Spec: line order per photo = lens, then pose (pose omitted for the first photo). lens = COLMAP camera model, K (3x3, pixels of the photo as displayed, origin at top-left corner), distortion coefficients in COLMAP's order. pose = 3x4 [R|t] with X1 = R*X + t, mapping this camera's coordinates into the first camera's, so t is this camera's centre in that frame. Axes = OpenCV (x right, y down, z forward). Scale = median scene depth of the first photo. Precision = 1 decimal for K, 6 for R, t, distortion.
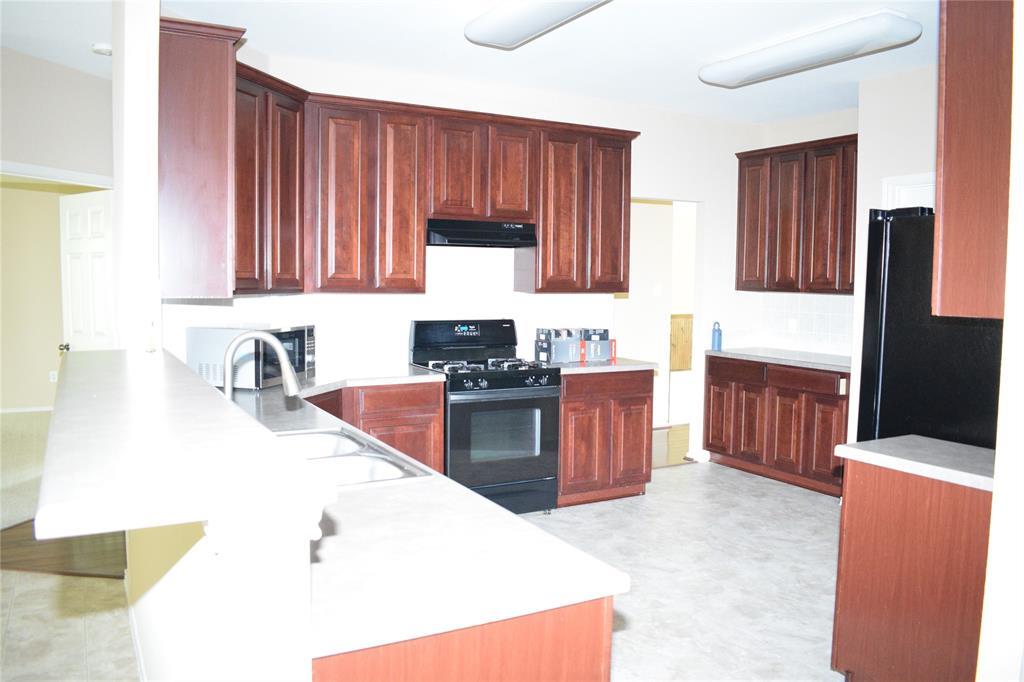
lens RADIAL K [[805.8, 0, 519.3], [0, 805.8, 342.8], [0, 0, 1]] dist [-0.088722, 0.010055]
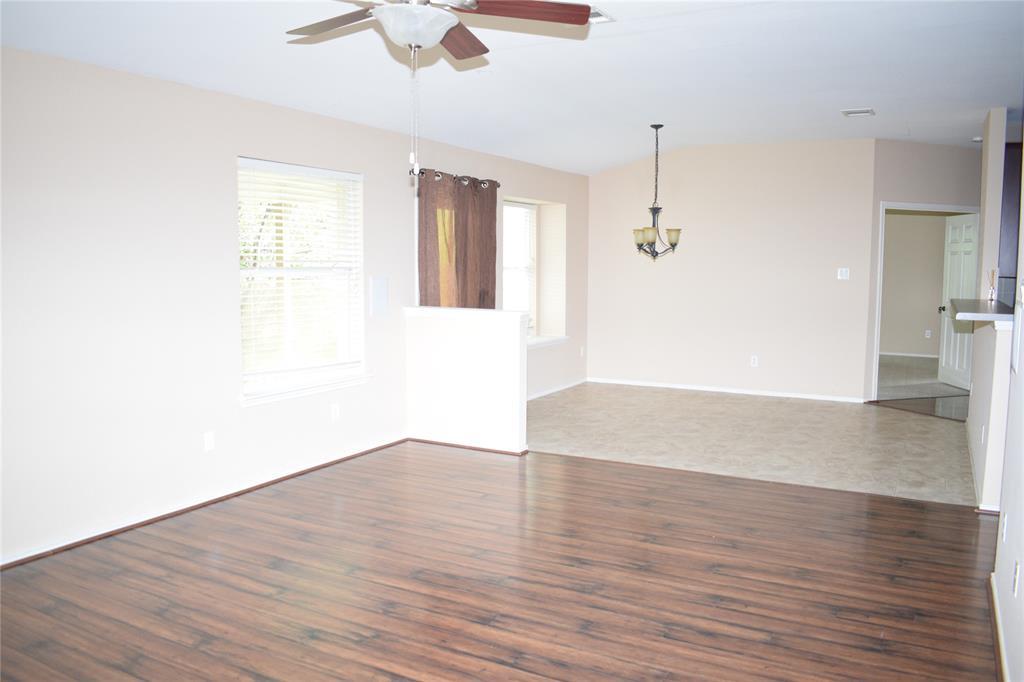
lens RADIAL K [[805.8, 0, 519.3], [0, 805.8, 342.8], [0, 0, 1]] dist [-0.088722, 0.010055]
pose [[0.539721, 0.081288, -0.837910, 0.363397], [-0.071216, 0.996168, 0.050769, 0.063273], [0.838826, 0.032271, 0.543442, -0.708177]]
